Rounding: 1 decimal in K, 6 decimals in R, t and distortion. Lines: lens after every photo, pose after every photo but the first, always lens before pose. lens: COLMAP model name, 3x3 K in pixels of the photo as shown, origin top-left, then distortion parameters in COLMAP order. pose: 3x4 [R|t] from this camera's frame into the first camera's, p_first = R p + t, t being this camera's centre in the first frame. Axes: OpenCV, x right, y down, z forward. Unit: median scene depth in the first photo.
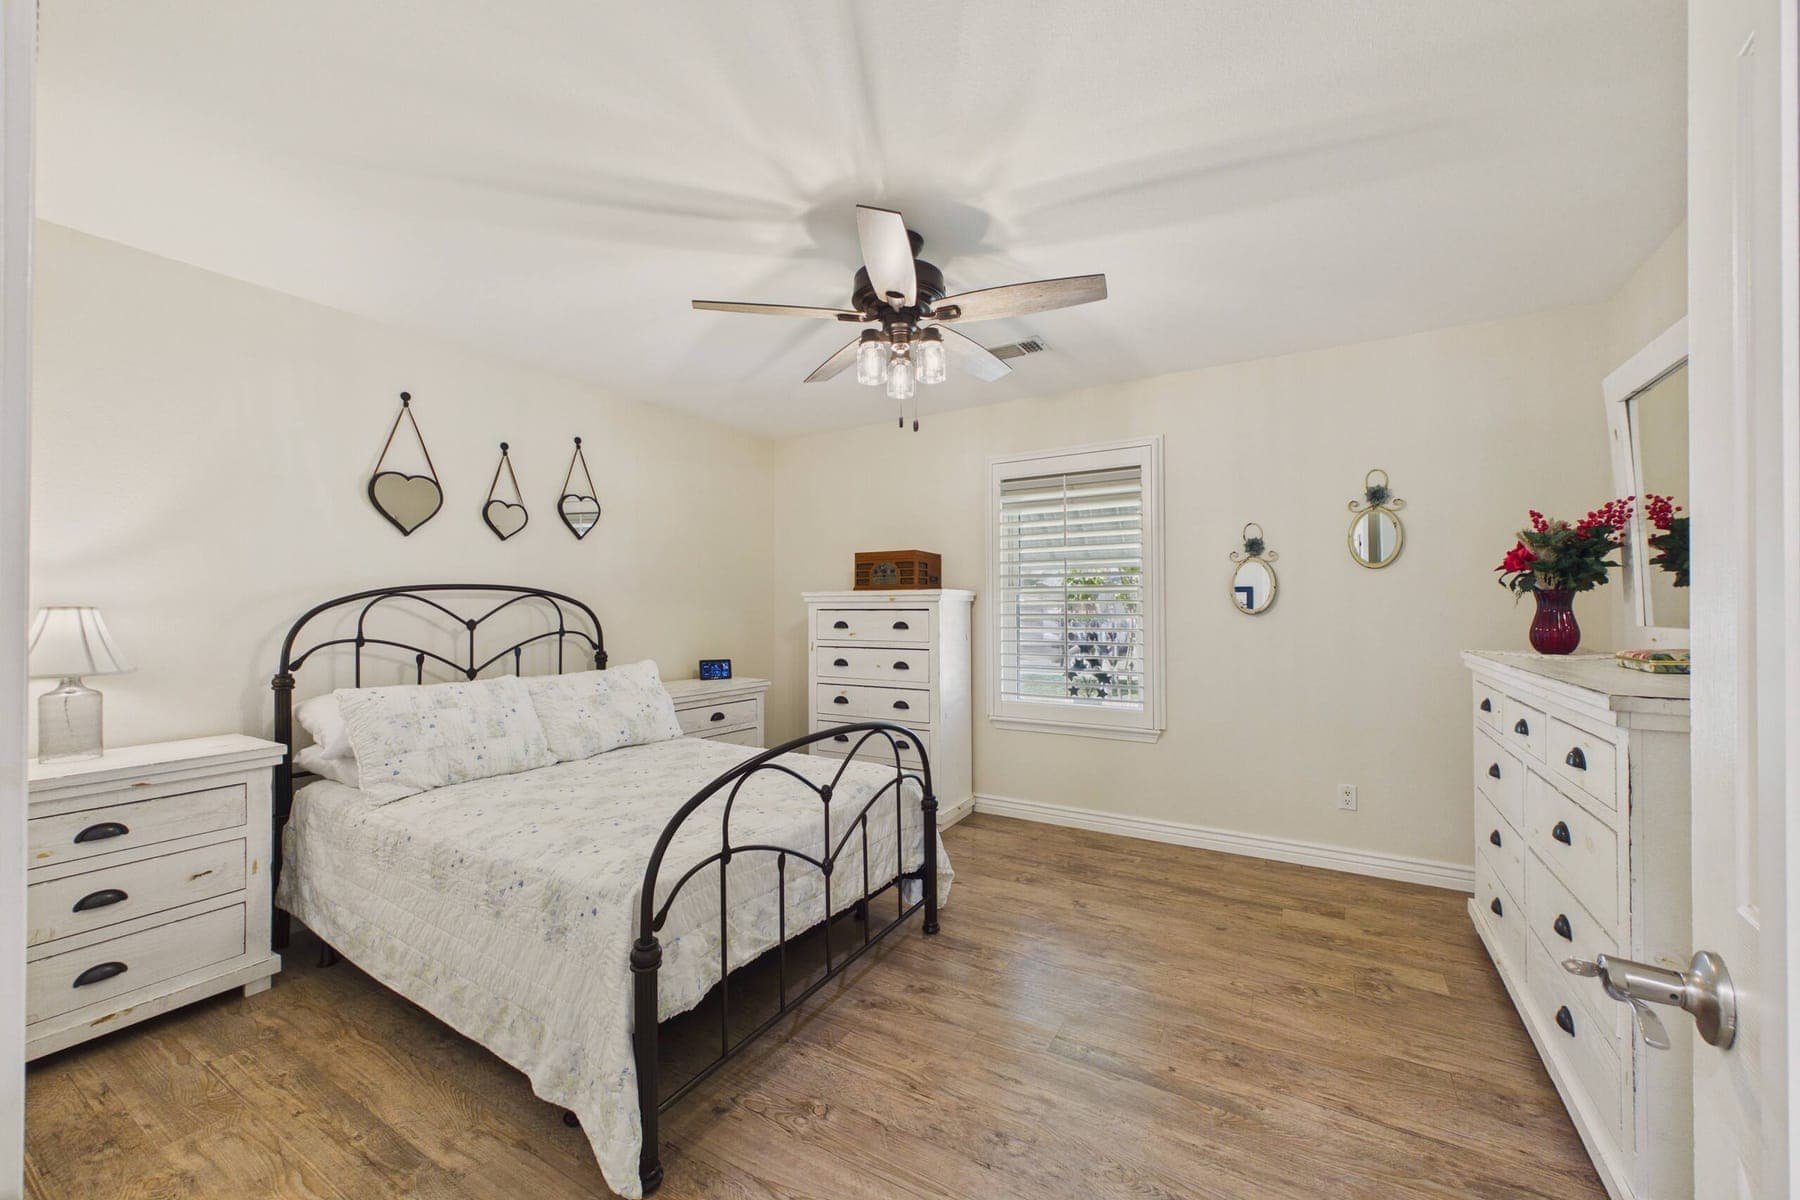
lens RADIAL K [[688.8, 0, 899.3], [0, 688.8, 614.9], [0, 0, 1]] dist [0.001320, -0.000001]
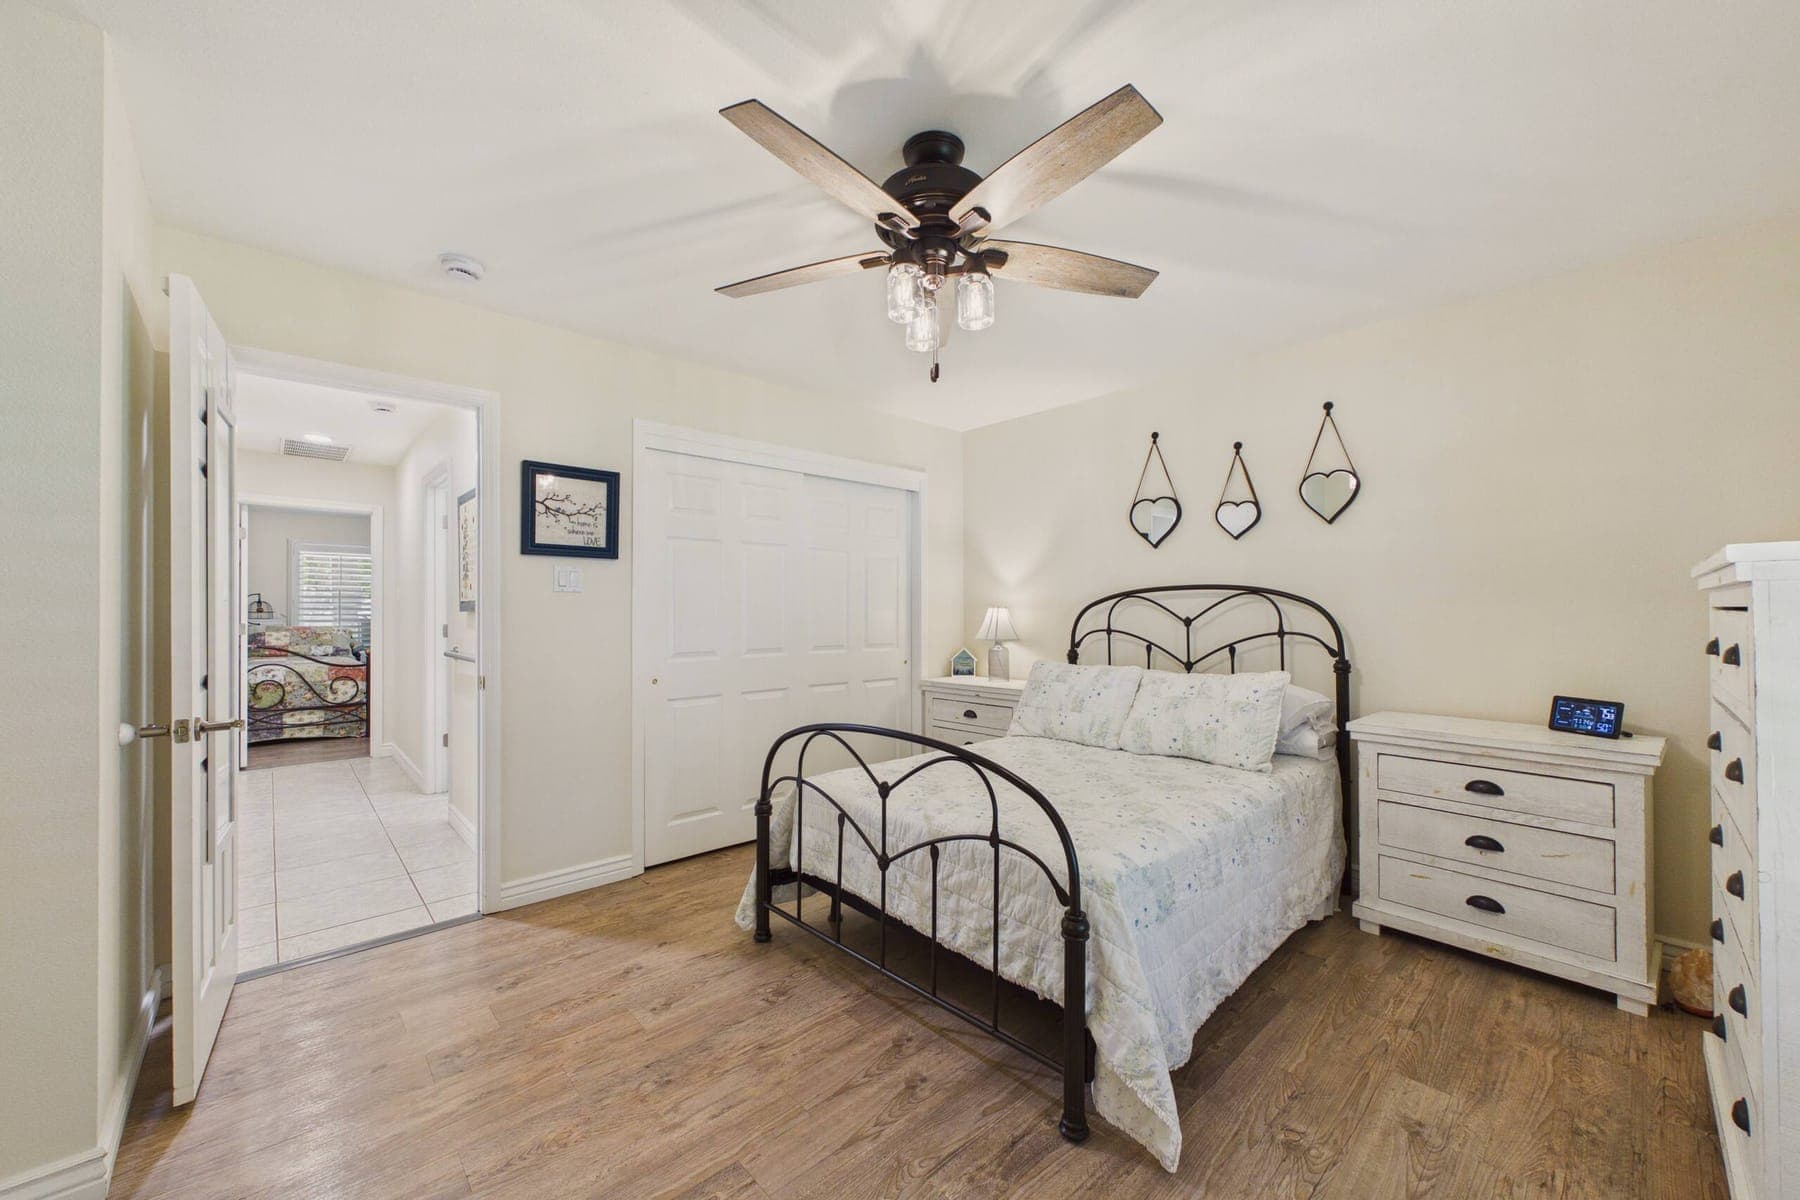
lens RADIAL K [[688.8, 0, 899.3], [0, 688.8, 614.9], [0, 0, 1]] dist [0.001320, -0.000001]
pose [[-0.285213, 0.010361, -0.958408, 0.604789], [-0.005568, 0.999907, 0.012467, -0.008313], [0.958448, 0.008892, -0.285129, 0.920327]]
